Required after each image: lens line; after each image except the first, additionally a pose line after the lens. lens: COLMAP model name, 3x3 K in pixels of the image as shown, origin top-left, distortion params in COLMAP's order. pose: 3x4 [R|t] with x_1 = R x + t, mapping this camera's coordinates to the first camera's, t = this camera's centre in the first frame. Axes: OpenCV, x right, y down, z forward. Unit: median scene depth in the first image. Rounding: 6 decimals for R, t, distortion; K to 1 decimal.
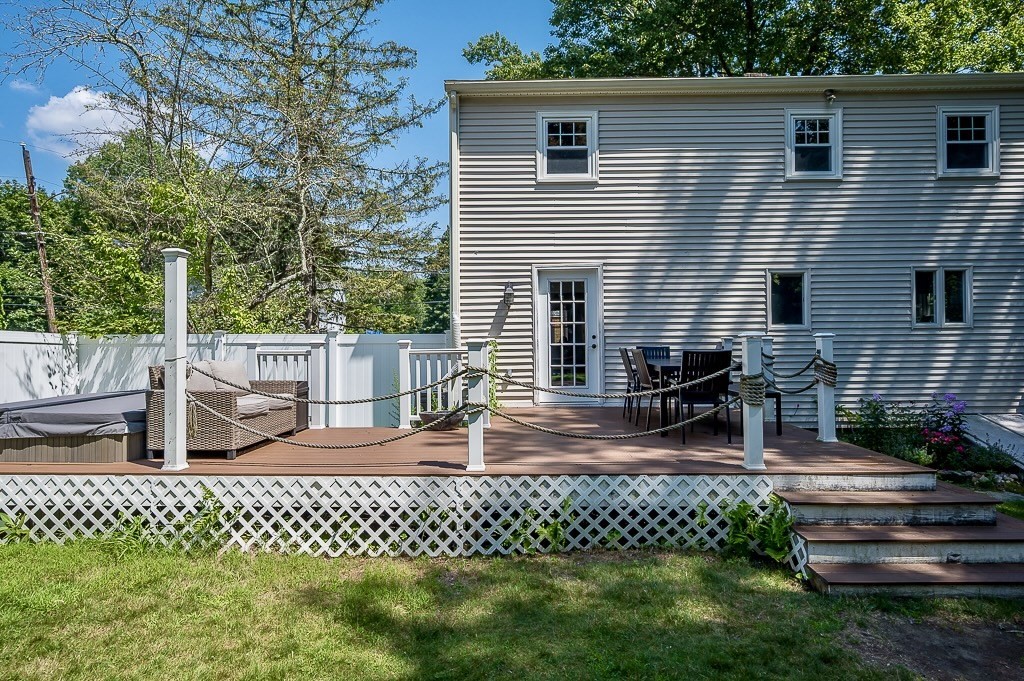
lens RADIAL K [[583.3, 0, 516.4], [0, 583.3, 335.6], [0, 0, 1]] dist [-0.000103, 0.000681]
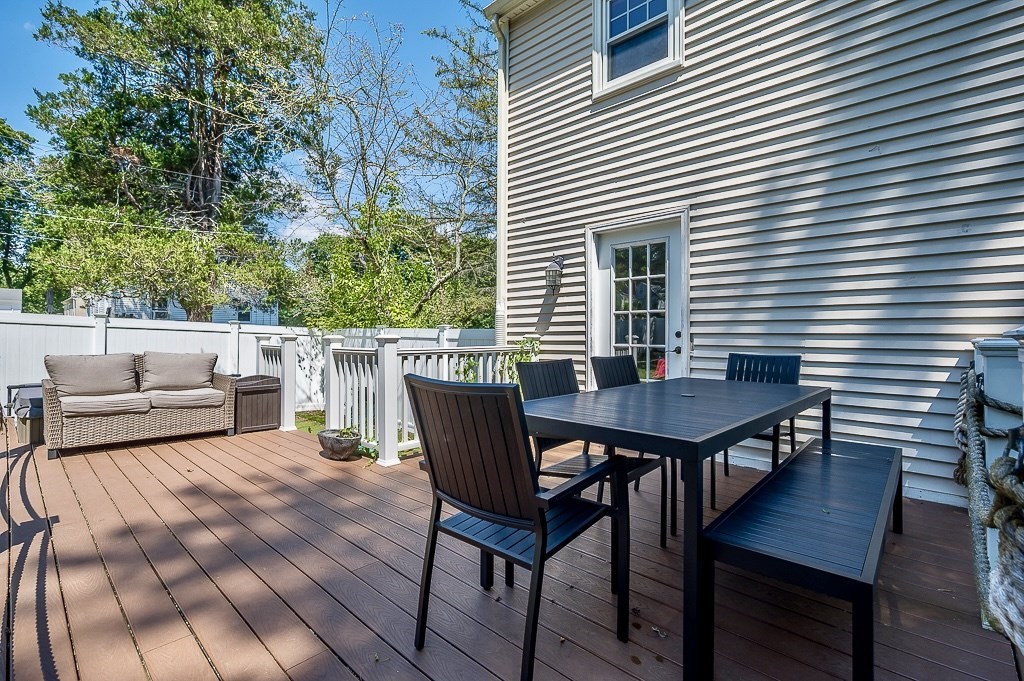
lens RADIAL K [[469.3, 0, 512.0], [0, 469.3, 340.5], [0, 0, 1]] dist [-0.002347, 0.000008]
pose [[0.739636, 0.018610, -0.672750, 0.334585], [-0.006365, 0.999766, 0.020659, -0.000264], [0.672977, -0.010998, 0.739582, 0.547490]]
